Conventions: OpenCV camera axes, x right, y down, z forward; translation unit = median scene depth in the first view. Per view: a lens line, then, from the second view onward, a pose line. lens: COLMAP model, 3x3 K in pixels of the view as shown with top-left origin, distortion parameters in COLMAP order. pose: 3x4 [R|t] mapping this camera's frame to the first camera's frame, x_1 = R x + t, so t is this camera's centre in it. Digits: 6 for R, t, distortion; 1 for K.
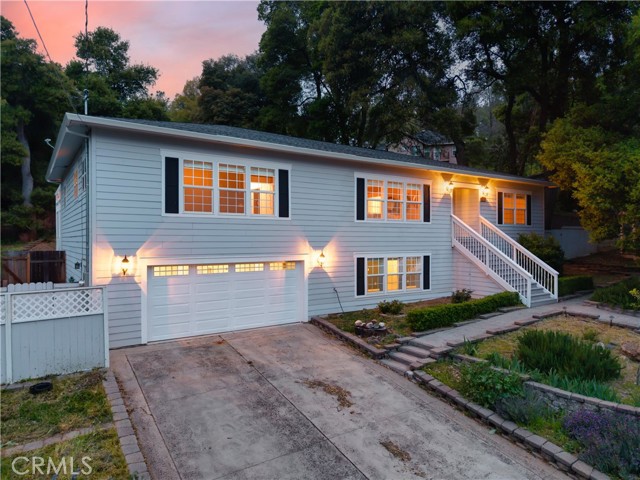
lens RADIAL K [[444.7, 0, 320.0], [0, 444.7, 240.0], [0, 0, 1]] dist [-0.000680, -0.004433]
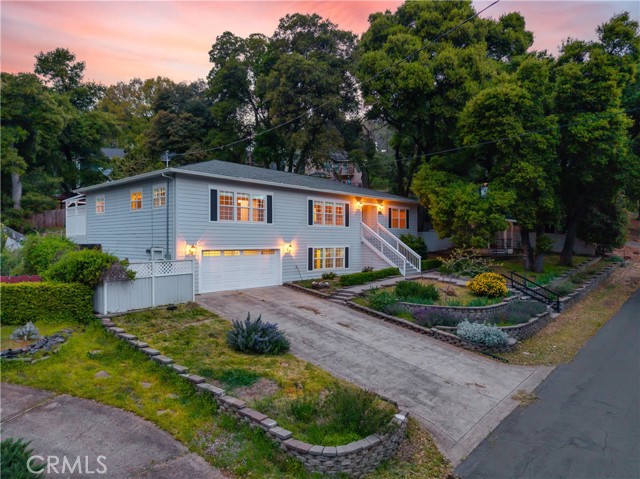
lens RADIAL K [[433.8, 0, 330.0], [0, 433.8, 251.4], [0, 0, 1]] dist [0.003005, -0.000288]
pose [[0.971951, -0.003211, 0.235160, -0.210856], [-0.002518, 0.999707, 0.024056, 0.013659], [-0.235169, -0.023973, 0.971659, -0.576205]]
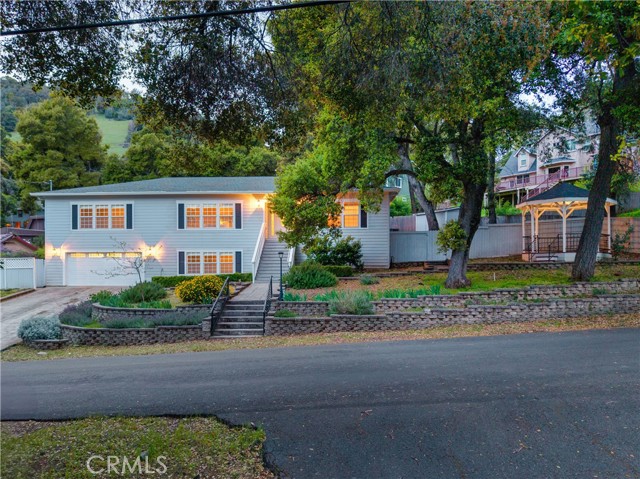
lens RADIAL K [[484.8, 0, 320.2], [0, 484.8, 273.3], [0, 0, 1]] dist [0.002115, -0.003237]
pose [[0.757053, 0.006257, -0.653324, 1.607966], [-0.003767, 0.999979, 0.005212, 0.105435], [0.653343, -0.001485, 0.757061, -0.034140]]
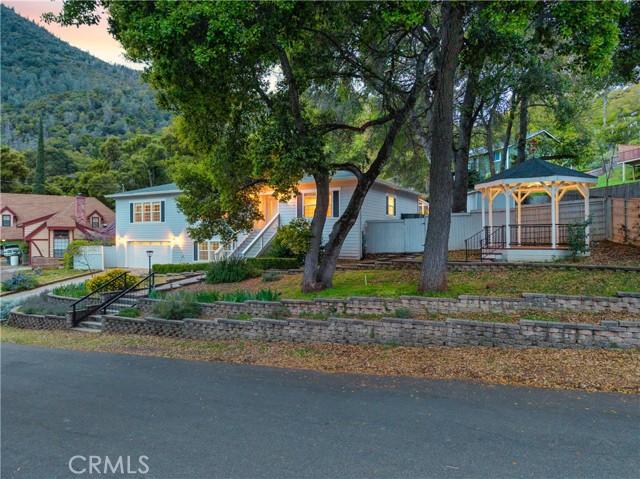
lens RADIAL K [[433.8, 0, 330.0], [0, 433.8, 251.4], [0, 0, 1]] dist [0.003005, -0.000288]
pose [[0.432658, 0.021494, -0.901302, 1.941149], [-0.006706, 0.999765, 0.020623, 0.040034], [0.901533, -0.002878, 0.432700, 0.685076]]
